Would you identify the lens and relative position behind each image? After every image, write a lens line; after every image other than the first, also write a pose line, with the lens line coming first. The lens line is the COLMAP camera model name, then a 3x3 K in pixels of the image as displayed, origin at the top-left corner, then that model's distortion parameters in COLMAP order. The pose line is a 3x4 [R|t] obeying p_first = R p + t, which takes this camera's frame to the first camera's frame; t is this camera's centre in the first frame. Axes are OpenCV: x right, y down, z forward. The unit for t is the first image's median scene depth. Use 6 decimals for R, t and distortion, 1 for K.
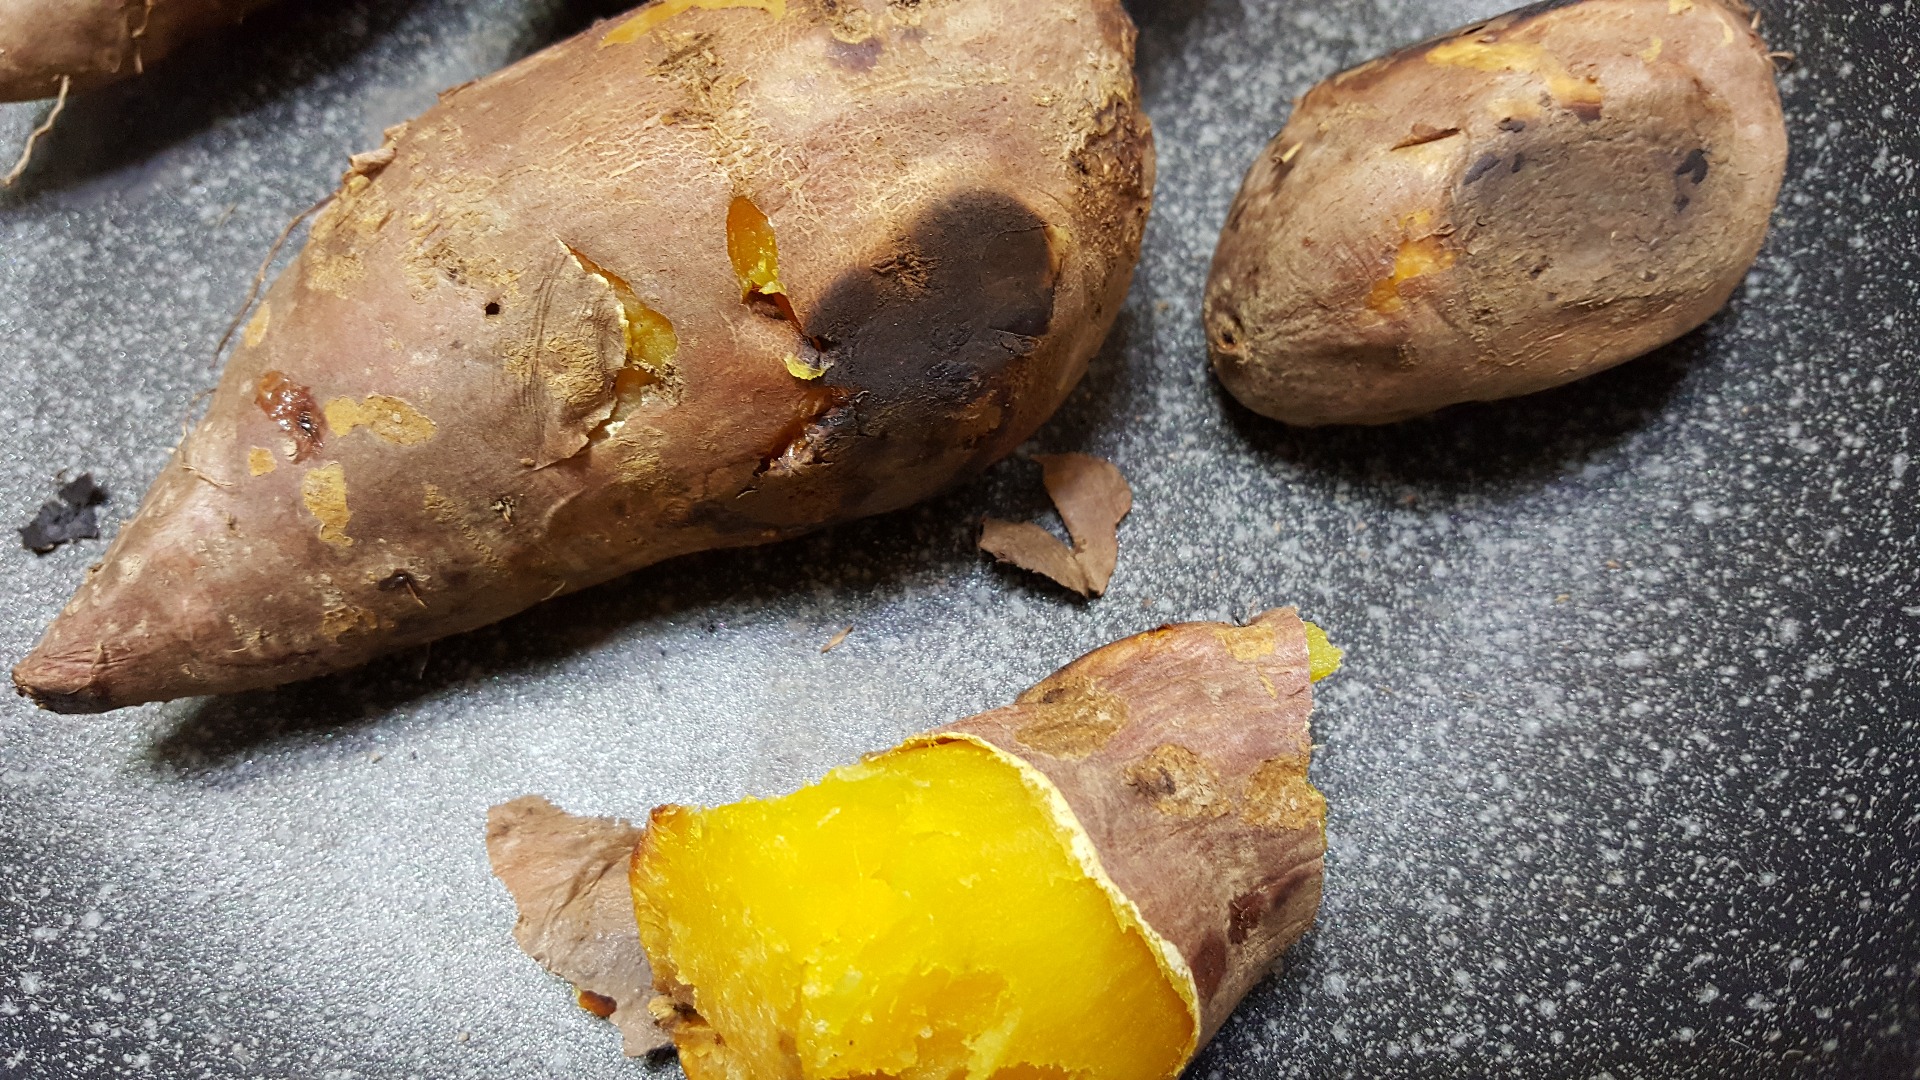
lens RADIAL K [[1382.8, 0, 960.0], [0, 1382.8, 540.0], [0, 0, 1]] dist [0.023772, -0.137555]
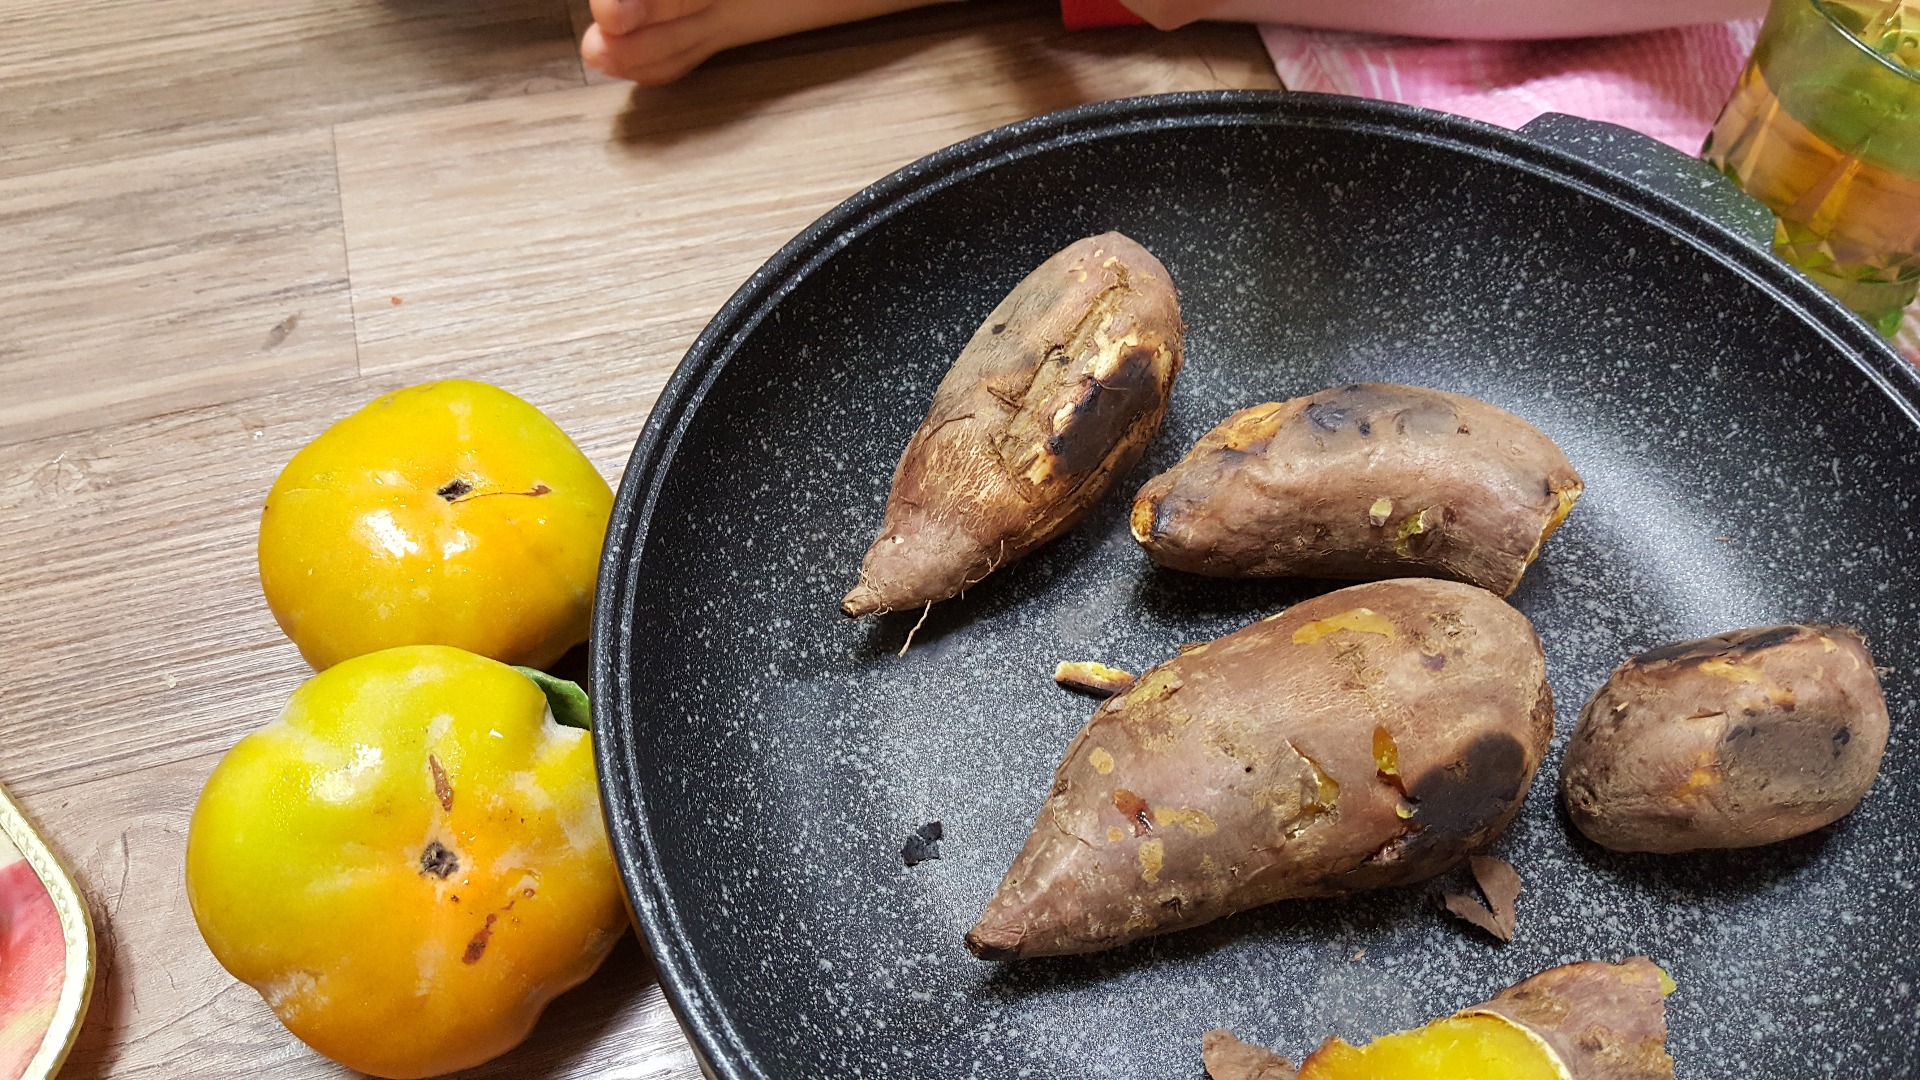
lens RADIAL K [[1265.3, 0, 960.0], [0, 1265.3, 540.0], [0, 0, 1]] dist [-0.081990, 0.016521]
pose [[0.993472, 0.075260, -0.085728, -0.529667], [-0.093960, 0.966013, -0.240814, -0.009054], [0.064691, 0.247297, 0.966778, -0.742353]]
